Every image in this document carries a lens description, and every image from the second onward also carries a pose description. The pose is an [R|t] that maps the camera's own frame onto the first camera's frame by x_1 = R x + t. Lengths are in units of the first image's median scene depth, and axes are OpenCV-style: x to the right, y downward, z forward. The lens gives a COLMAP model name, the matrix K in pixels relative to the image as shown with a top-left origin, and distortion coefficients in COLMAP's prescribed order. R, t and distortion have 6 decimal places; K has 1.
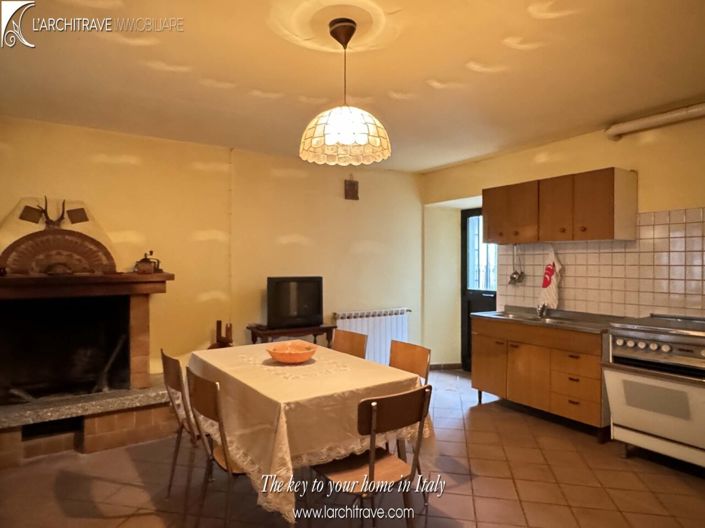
lens RADIAL K [[441.6, 0, 351.0], [0, 441.6, 262.0], [0, 0, 1]] dist [-0.024725, -0.000547]
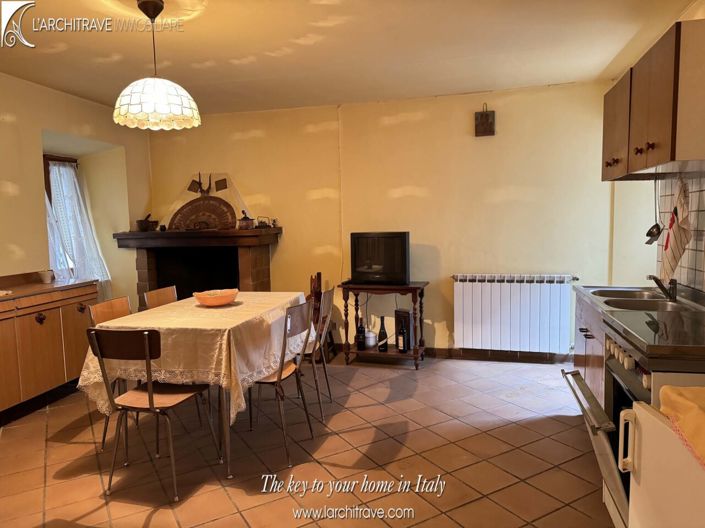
lens RADIAL K [[502.5, 0, 351.4], [0, 502.5, 269.3], [0, 0, 1]] dist [0.083498, 0.000486]
pose [[0.674271, 0.050847, -0.736731, 0.726427], [0.021918, 0.995809, 0.088788, 0.018060], [0.738158, -0.076015, 0.670331, 0.244709]]
